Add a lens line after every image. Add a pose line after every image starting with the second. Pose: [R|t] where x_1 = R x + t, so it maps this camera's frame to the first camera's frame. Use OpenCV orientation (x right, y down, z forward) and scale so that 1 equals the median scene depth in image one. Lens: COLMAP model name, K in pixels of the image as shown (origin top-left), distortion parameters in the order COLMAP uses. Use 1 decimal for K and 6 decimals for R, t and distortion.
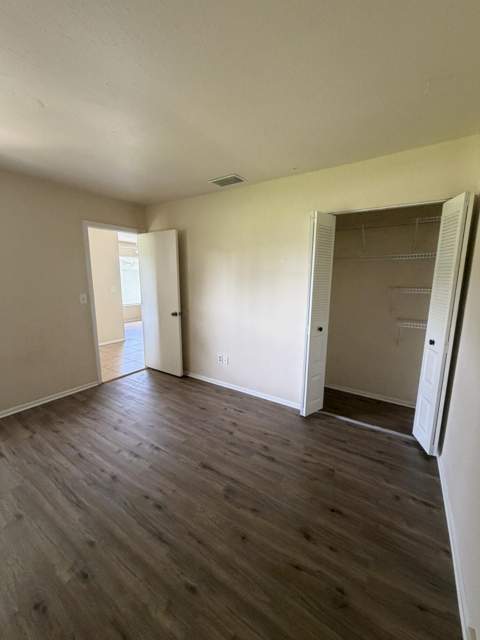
lens RADIAL K [[257.6, 0, 240.0], [0, 257.6, 320.0], [0, 0, 1]] dist [0.000544, 0.000258]
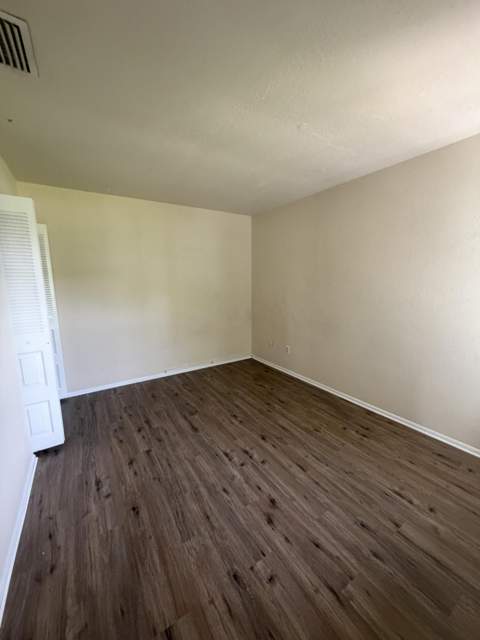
lens RADIAL K [[257.6, 0, 240.0], [0, 257.6, 320.0], [0, 0, 1]] dist [0.000544, 0.000258]
pose [[-0.911744, -0.062086, 0.406040, -0.761484], [0.074116, 0.947420, 0.311291, -0.287241], [-0.404017, 0.313912, -0.859203, 1.724930]]
